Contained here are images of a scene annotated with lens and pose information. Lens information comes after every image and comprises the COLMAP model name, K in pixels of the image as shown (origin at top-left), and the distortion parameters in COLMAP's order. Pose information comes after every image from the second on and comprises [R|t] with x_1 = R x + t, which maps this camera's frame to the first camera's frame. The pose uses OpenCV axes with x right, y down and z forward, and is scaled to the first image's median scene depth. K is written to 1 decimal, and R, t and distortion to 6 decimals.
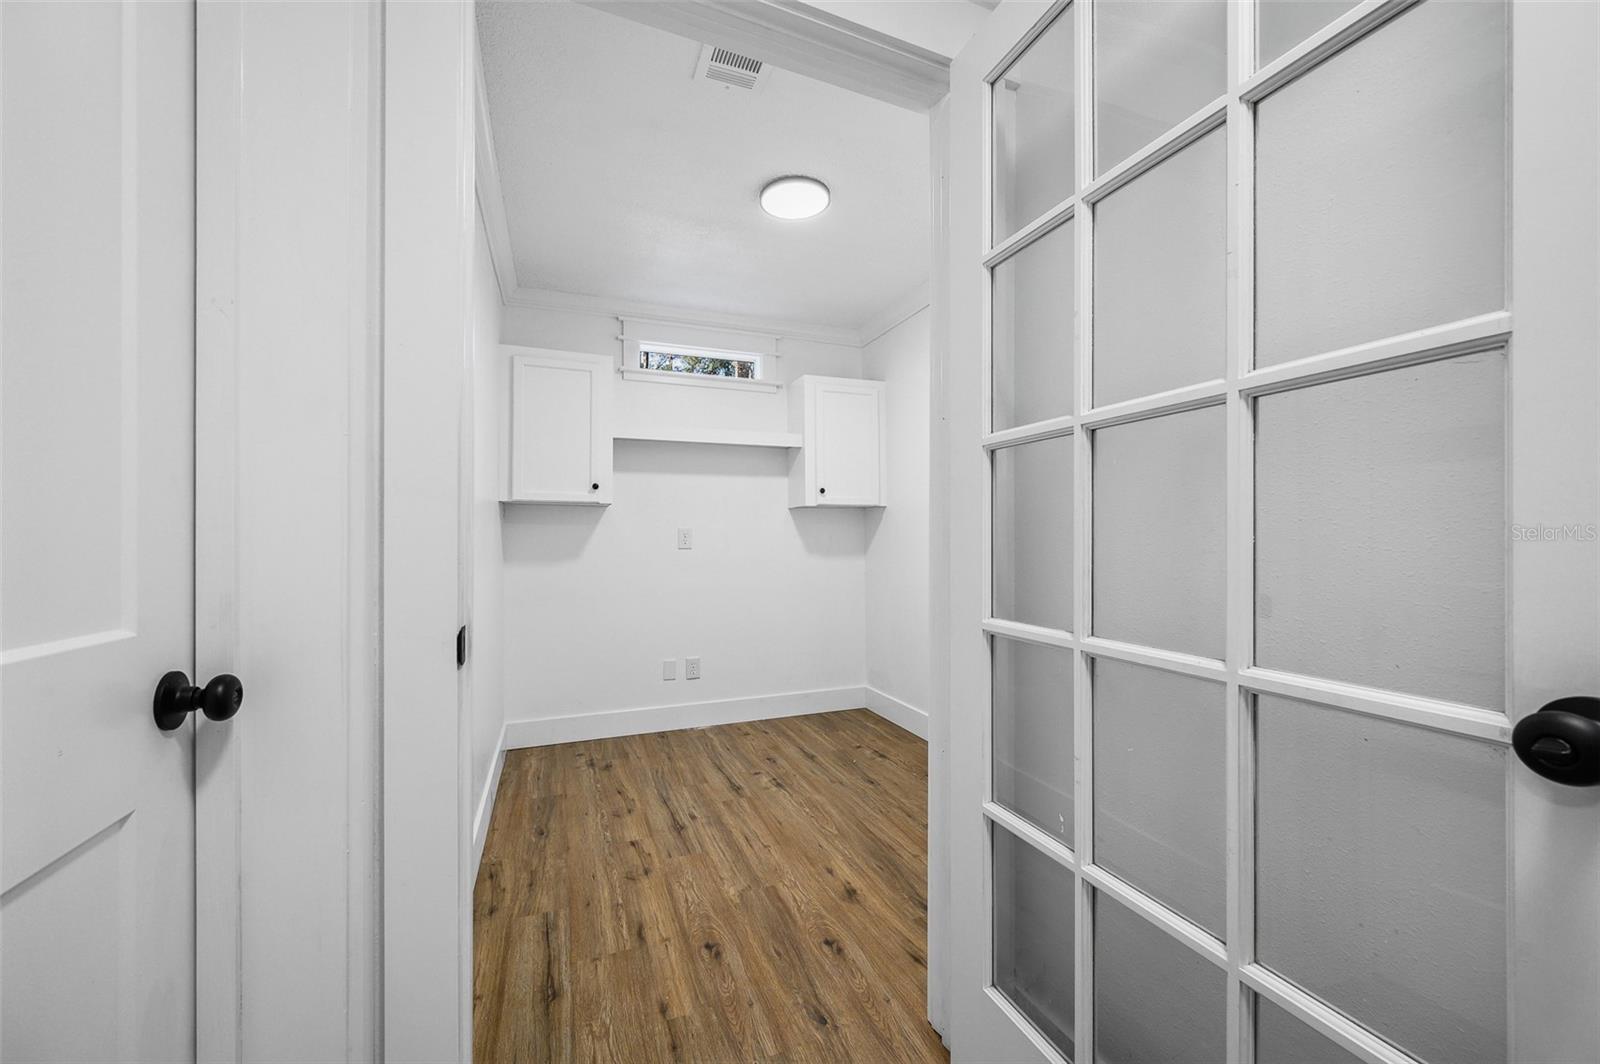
lens RADIAL K [[602.7, 0, 800.6], [0, 602.7, 552.3], [0, 0, 1]] dist [0.000404, 0.000010]
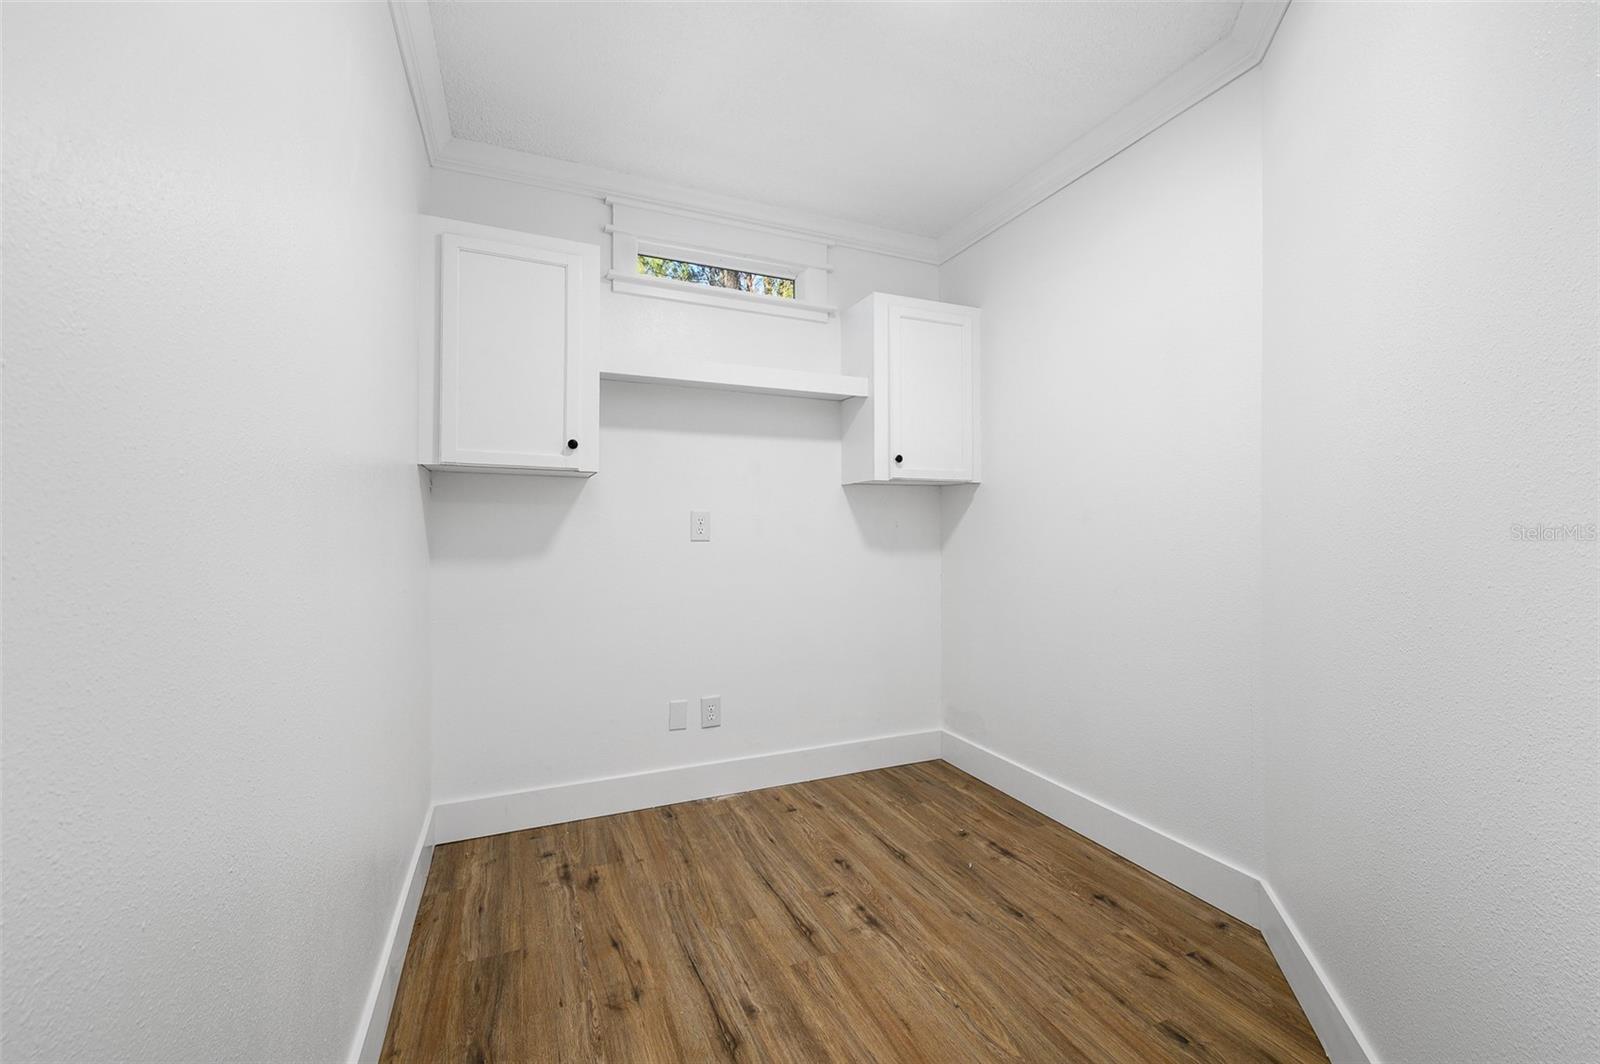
lens RADIAL K [[634.5, 0, 801.3], [0, 634.5, 546.9], [0, 0, 1]] dist [-0.000149, -0.000087]
pose [[0.999326, 0.004465, 0.036442, -0.117153], [-0.004698, 0.999969, 0.006311, -0.004698], [-0.036412, -0.006478, 0.999316, 0.303471]]
